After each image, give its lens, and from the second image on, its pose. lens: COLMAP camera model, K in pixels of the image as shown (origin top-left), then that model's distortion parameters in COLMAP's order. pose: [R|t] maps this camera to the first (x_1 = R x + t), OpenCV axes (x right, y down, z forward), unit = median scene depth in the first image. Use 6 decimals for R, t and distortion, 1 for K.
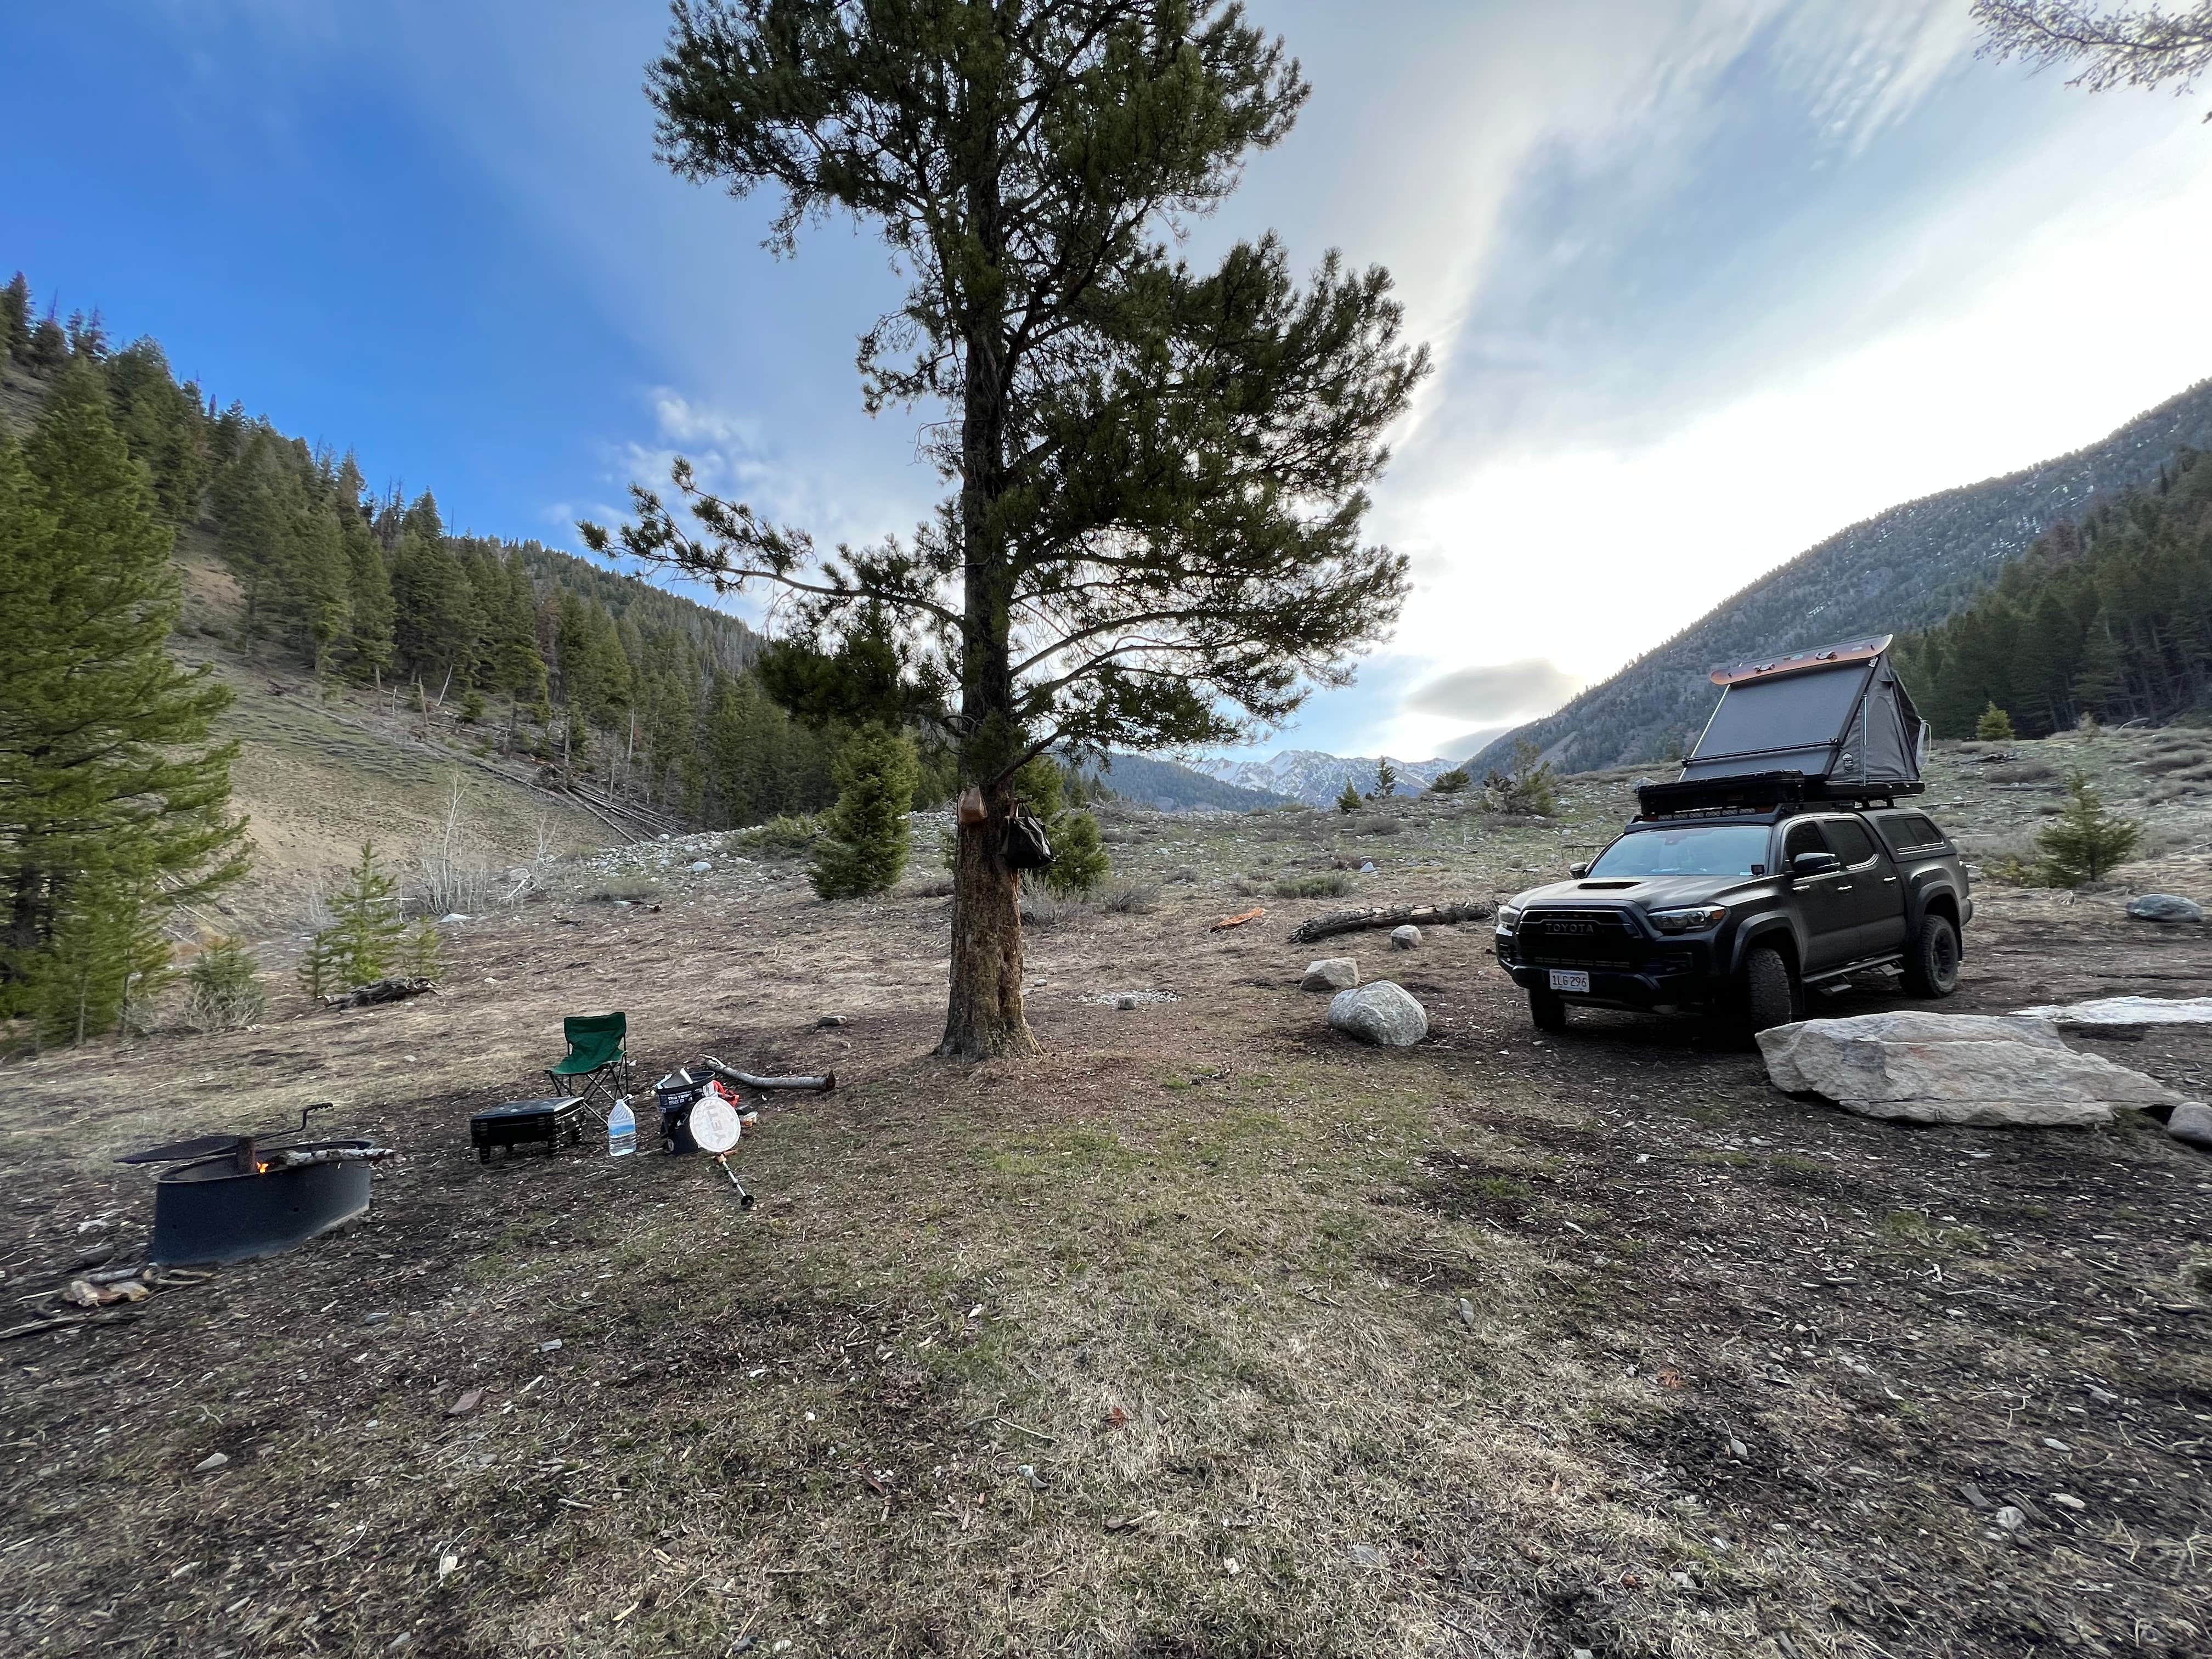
lens RADIAL K [[876.8, 0, 1102.4], [0, 876.8, 827.8], [0, 0, 1]] dist [-0.000757, -0.000094]
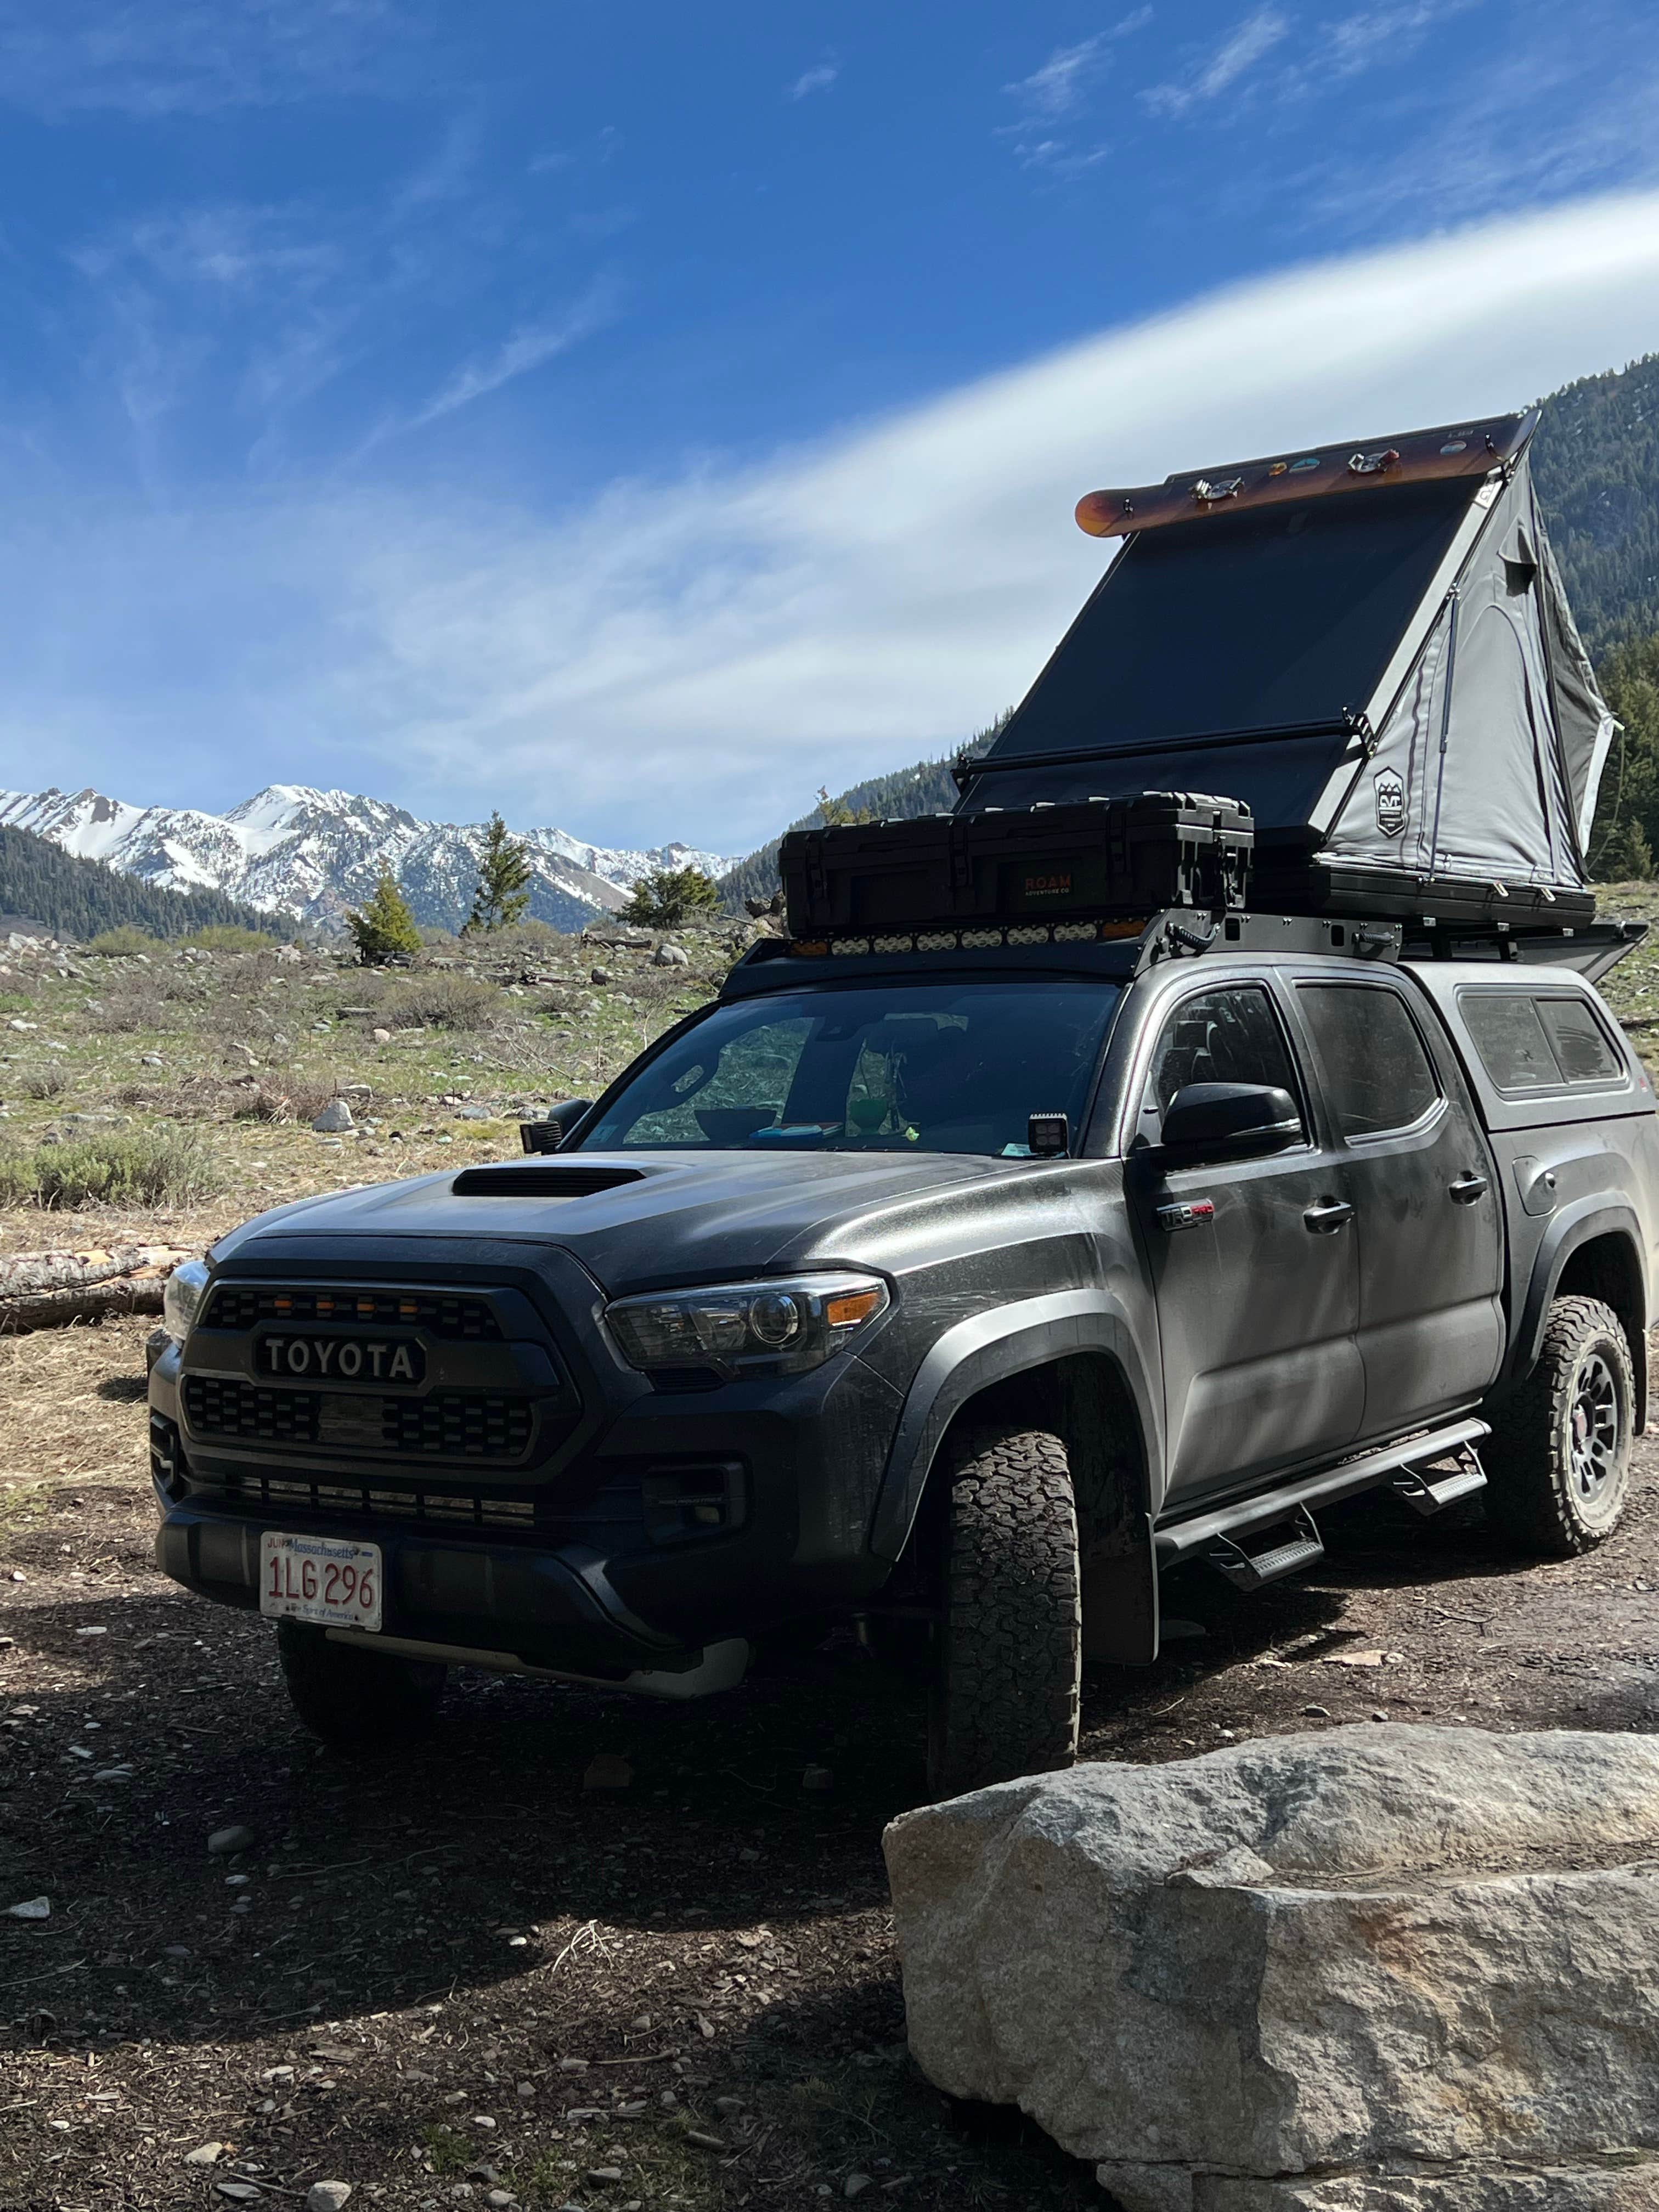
lens RADIAL K [[2453.0, 0, 830.2], [0, 2453.0, 1109.5], [0, 0, 1]] dist [0.062029, 0.000000]
pose [[0.908169, 0.035291, 0.417113, 0.331760], [-0.052385, 0.998188, 0.029602, 0.018825], [-0.415312, -0.048734, 0.908373, 0.306578]]
